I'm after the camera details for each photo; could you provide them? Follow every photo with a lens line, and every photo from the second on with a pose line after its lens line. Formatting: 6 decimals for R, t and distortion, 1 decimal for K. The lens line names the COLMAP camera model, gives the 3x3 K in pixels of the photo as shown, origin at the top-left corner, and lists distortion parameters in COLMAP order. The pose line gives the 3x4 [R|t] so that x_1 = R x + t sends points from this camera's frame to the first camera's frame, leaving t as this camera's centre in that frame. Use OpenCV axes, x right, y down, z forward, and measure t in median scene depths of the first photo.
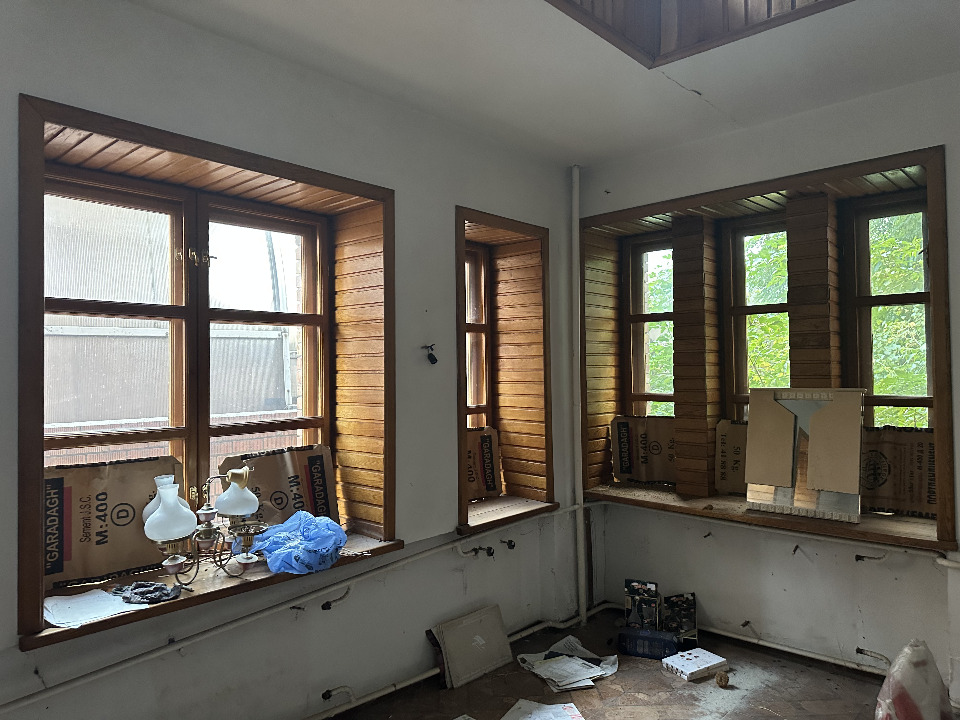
lens RADIAL K [[669.6, 0, 480.0], [0, 669.6, 360.0], [0, 0, 1]] dist [0.098589, -0.107071]
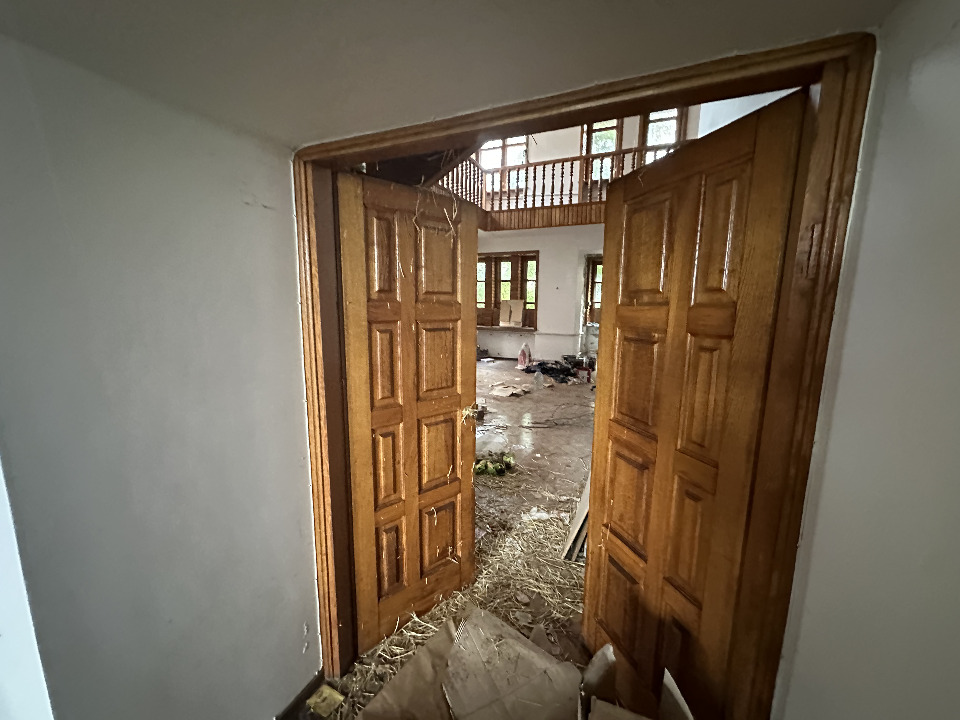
lens RADIAL K [[383.0, 0, 480.0], [0, 383.0, 360.0], [0, 0, 1]] dist [-0.000230, 0.000146]
pose [[0.948642, -0.024493, 0.315402, -0.514041], [-0.028226, 0.986469, 0.161501, 0.029352], [-0.315090, -0.162109, 0.935115, -1.307463]]
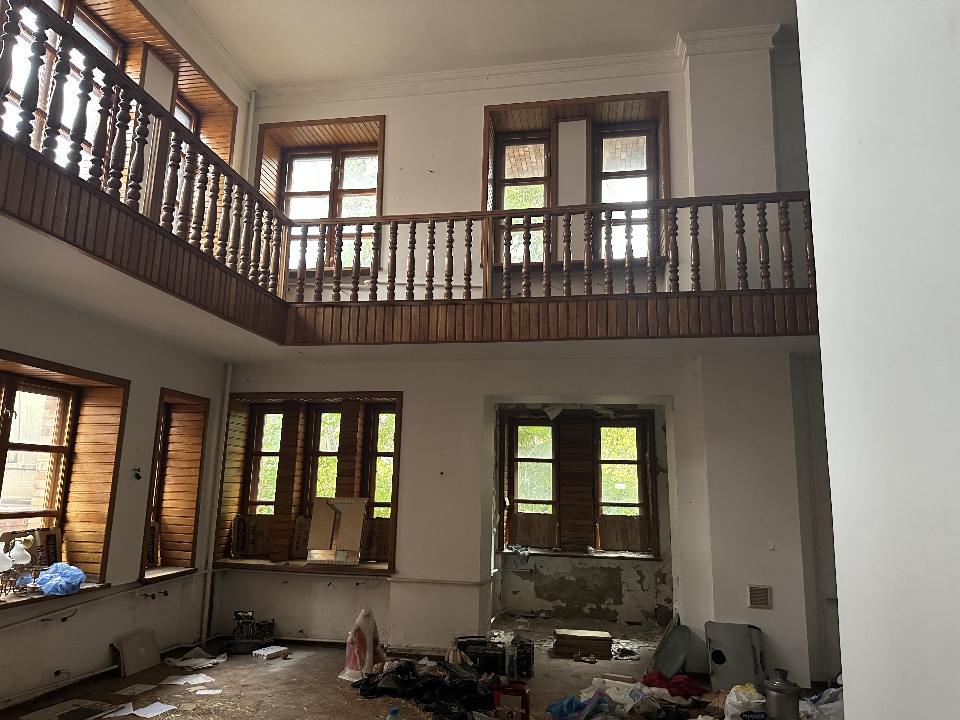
lens RADIAL K [[669.6, 0, 480.0], [0, 669.6, 360.0], [0, 0, 1]] dist [0.098589, -0.107071]
pose [[0.835650, 0.132592, 0.533019, -0.275896], [-0.041248, 0.982835, -0.179819, -0.014998], [-0.547712, 0.128280, 0.826774, -0.860814]]
